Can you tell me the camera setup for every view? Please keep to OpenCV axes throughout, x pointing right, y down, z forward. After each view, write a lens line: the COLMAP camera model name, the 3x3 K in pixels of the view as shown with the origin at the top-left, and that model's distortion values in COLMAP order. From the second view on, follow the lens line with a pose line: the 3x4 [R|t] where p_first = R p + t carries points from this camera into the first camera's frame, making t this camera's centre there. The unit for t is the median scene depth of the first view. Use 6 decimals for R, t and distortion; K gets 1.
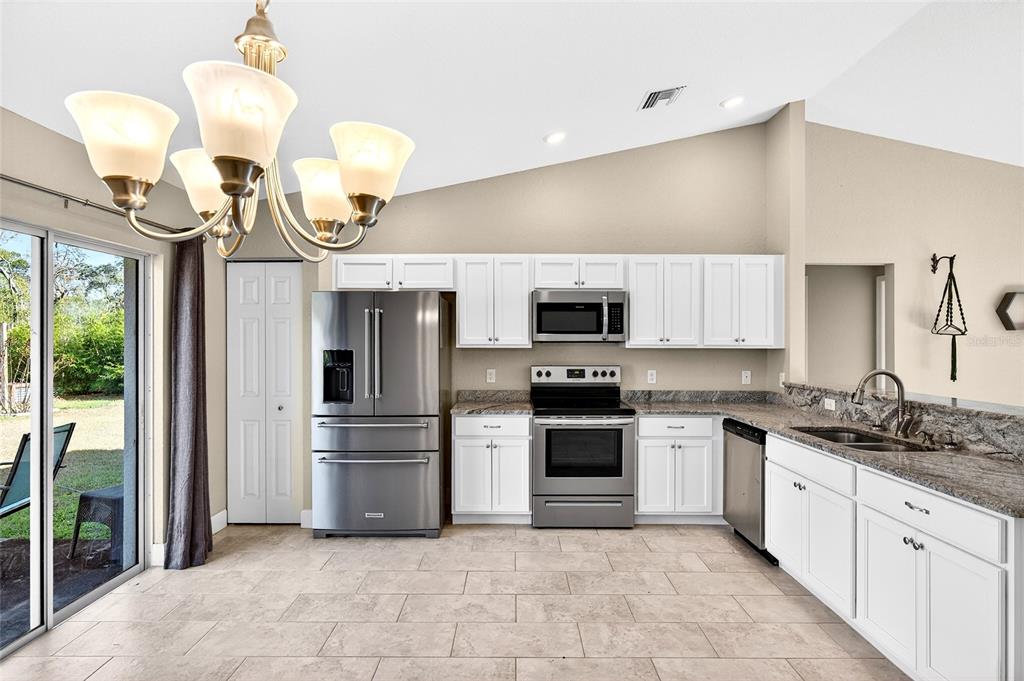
lens RADIAL K [[546.1, 0, 514.2], [0, 546.1, 337.4], [0, 0, 1]] dist [-0.010472, 0.004934]
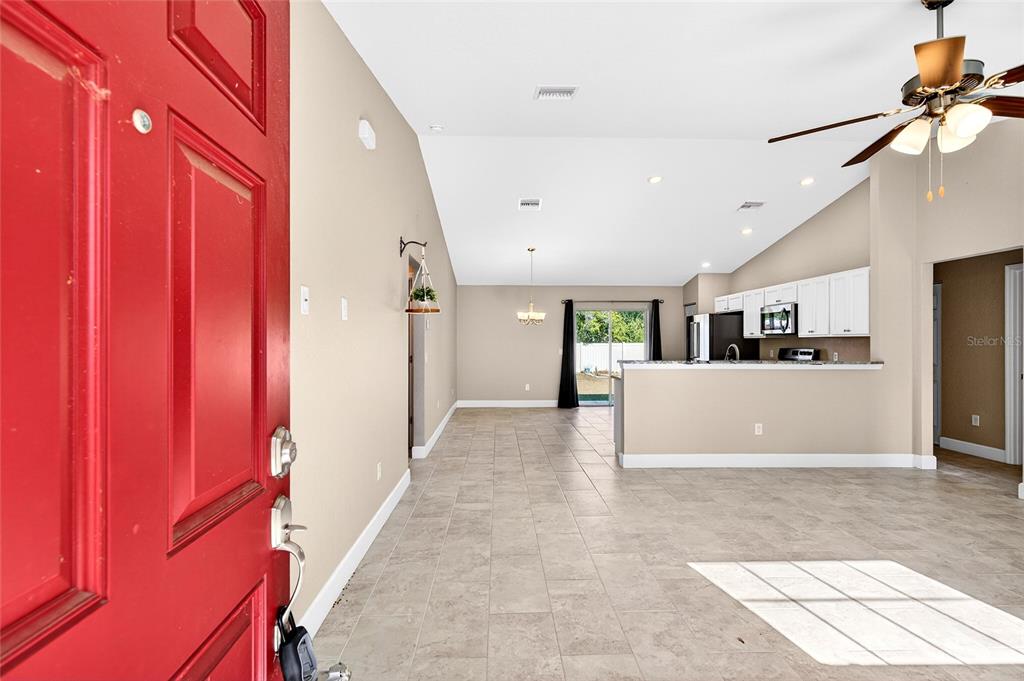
lens RADIAL K [[463.7, 0, 508.1], [0, 463.7, 340.9], [0, 0, 1]] dist [0.001732, -0.000409]
pose [[0.024862, -0.005018, -0.999678, 1.702233], [0.003261, 0.999982, -0.004938, 0.037379], [0.999686, -0.003137, 0.024878, 0.089405]]
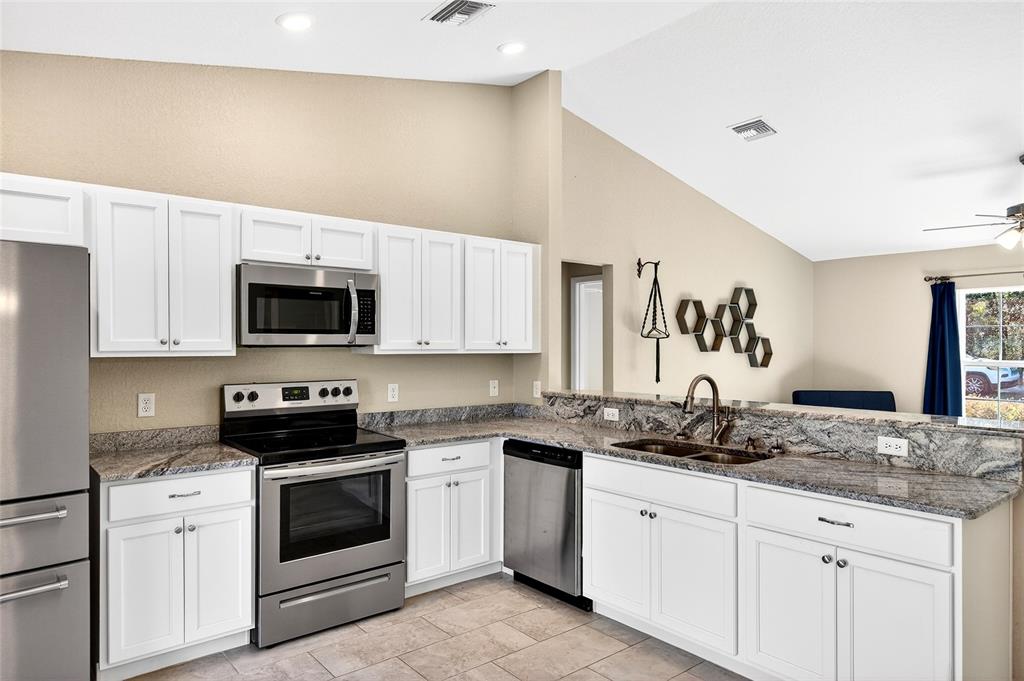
lens RADIAL K [[640.7, 0, 512.9], [0, 640.7, 342.0], [0, 0, 1]] dist [0.004047, 0.000510]
pose [[0.768515, 0.000893, 0.639831, -0.203560], [-0.002715, 0.999995, 0.001866, 0.001381], [-0.639826, -0.003171, 0.768513, 0.261579]]
